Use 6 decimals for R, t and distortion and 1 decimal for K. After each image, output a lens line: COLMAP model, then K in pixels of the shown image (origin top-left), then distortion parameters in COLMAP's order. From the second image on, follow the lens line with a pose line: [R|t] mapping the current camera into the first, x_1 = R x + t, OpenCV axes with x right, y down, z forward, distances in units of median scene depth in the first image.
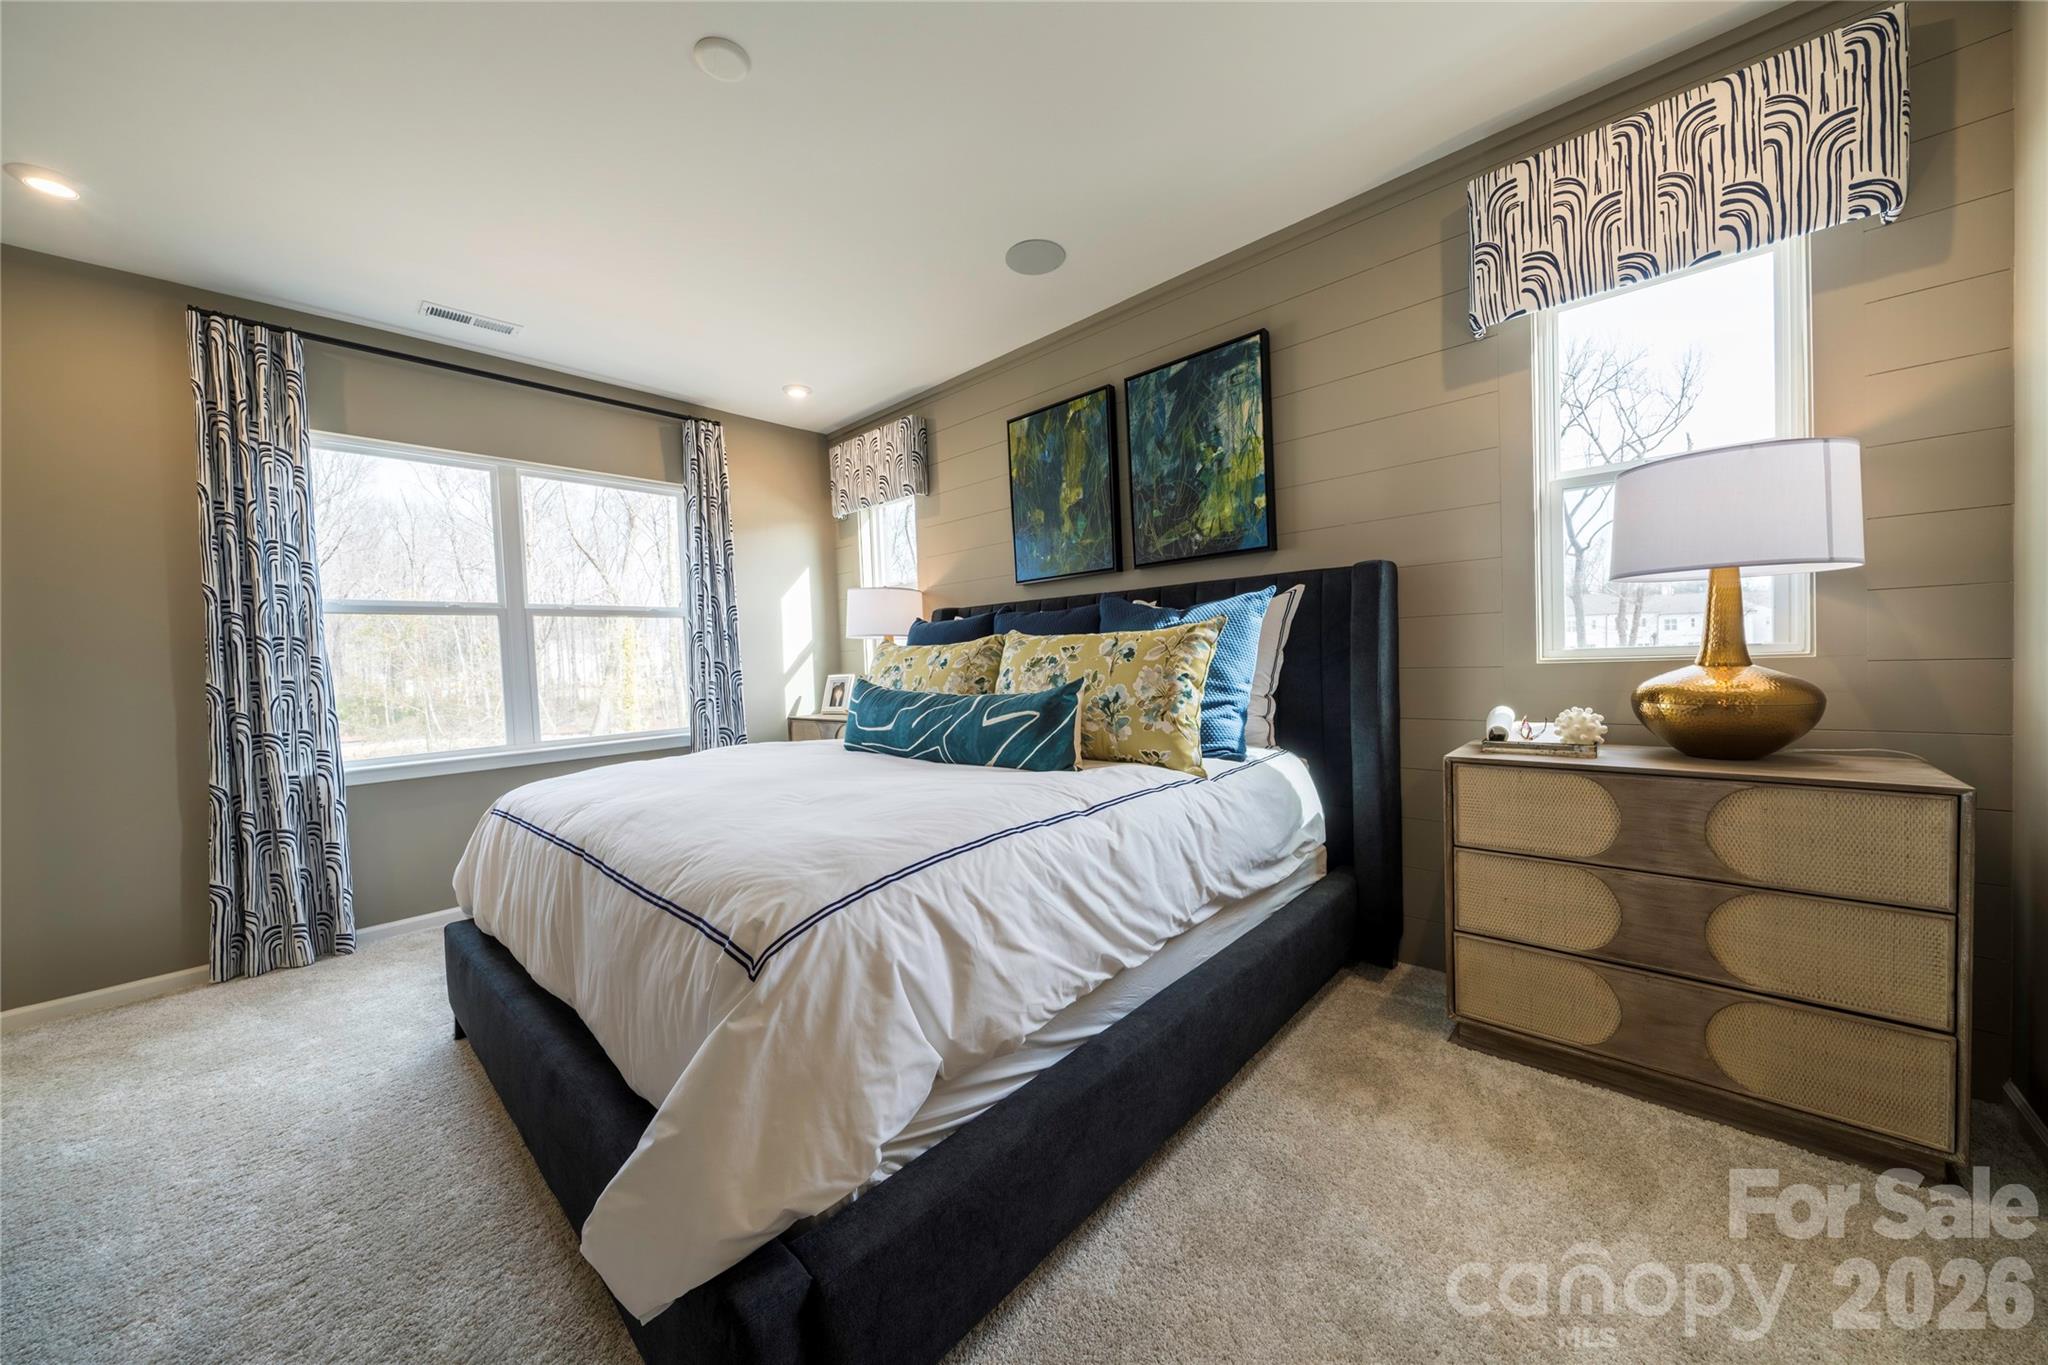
lens RADIAL K [[700.1, 0, 1022.1], [0, 700.1, 680.0], [0, 0, 1]] dist [-0.003459, -0.000765]
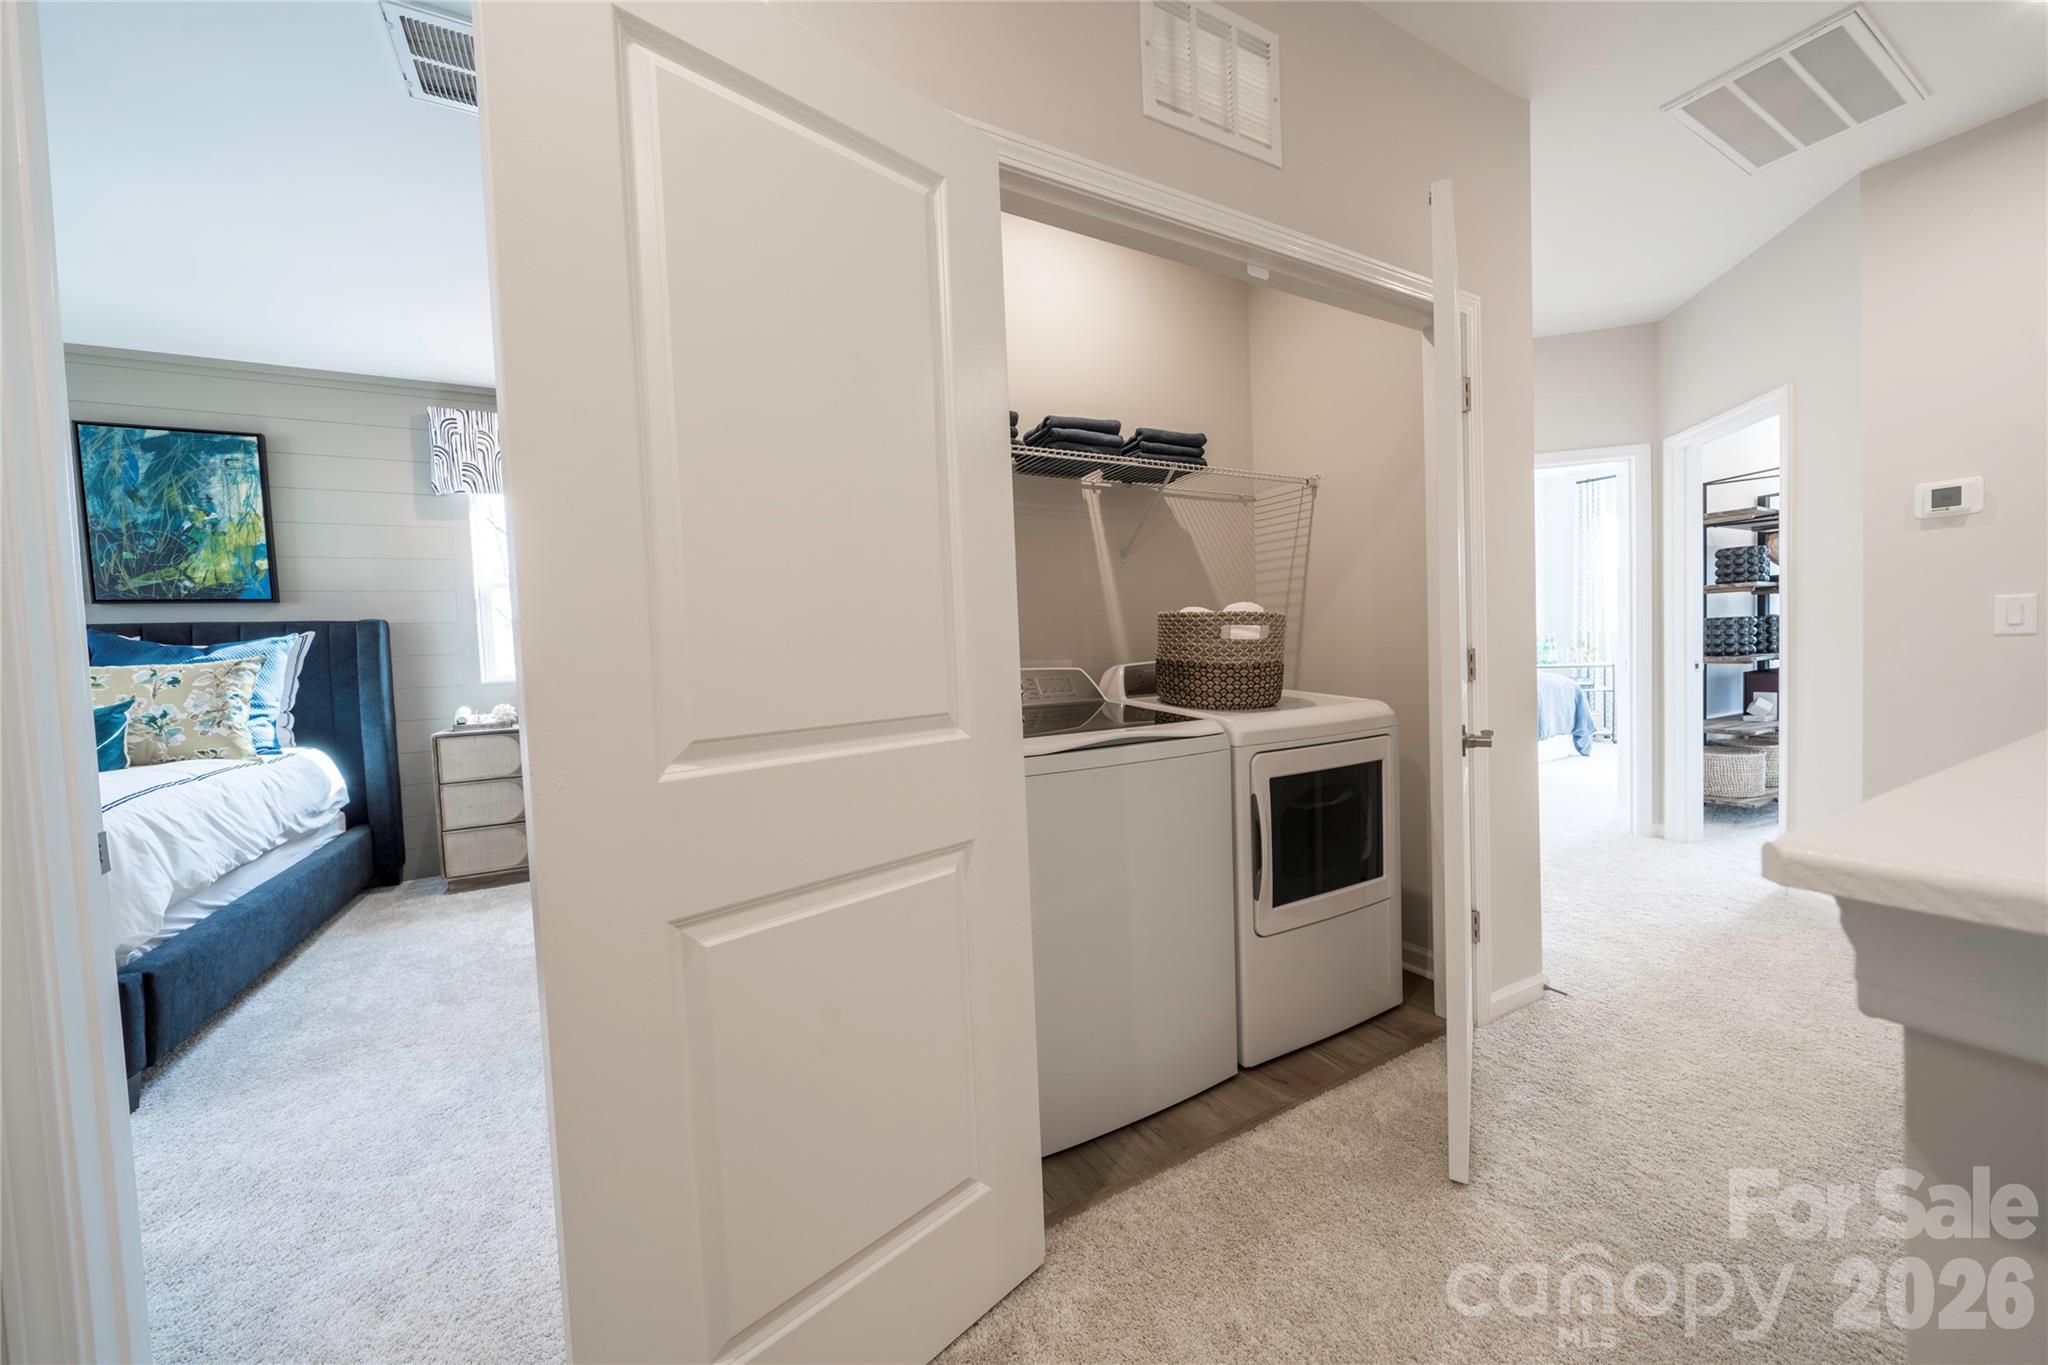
lens RADIAL K [[756.3, 0, 1032.4], [0, 756.3, 679.9], [0, 0, 1]] dist [-0.004465, -0.000008]
pose [[0.314743, -0.013727, 0.949078, -0.653662], [0.059066, 0.998241, -0.005150, 0.060352], [-0.947337, 0.057680, 0.315000, -0.945750]]
